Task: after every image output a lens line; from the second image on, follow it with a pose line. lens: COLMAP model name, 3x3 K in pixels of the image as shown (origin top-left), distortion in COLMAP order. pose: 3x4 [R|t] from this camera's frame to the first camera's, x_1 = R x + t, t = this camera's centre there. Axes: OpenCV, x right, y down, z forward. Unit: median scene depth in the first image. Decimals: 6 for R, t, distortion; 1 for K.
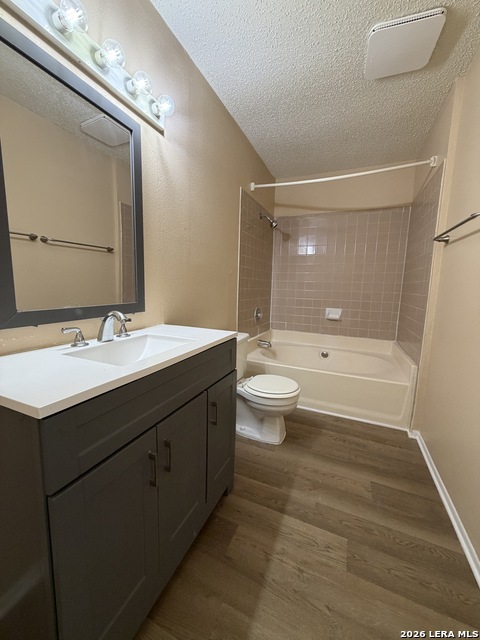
lens RADIAL K [[255.2, 0, 240.0], [0, 255.2, 320.0], [0, 0, 1]] dist [-0.001993, -0.000111]
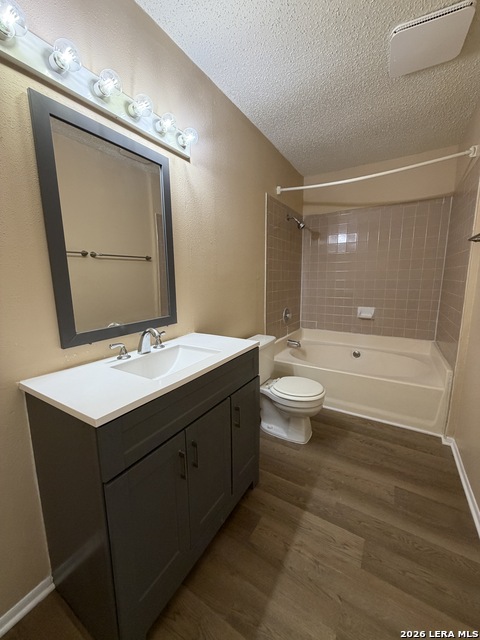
lens RADIAL K [[255.2, 0, 240.0], [0, 255.2, 320.0], [0, 0, 1]] dist [-0.001993, -0.000111]
pose [[0.990149, -0.012951, -0.139420, 0.049835], [0.017096, 0.999446, 0.028572, -0.062751], [0.138973, -0.030674, 0.989821, -0.064699]]
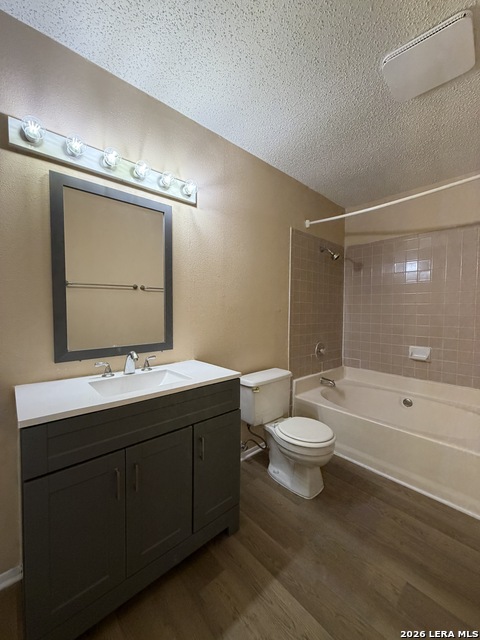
lens RADIAL K [[255.2, 0, 240.0], [0, 255.2, 320.0], [0, 0, 1]] dist [-0.001993, -0.000111]
pose [[0.910477, -0.002053, -0.413555, 0.351163], [-0.039926, 0.994880, -0.092839, -0.060311], [0.411628, 0.101039, 0.905734, 0.015714]]
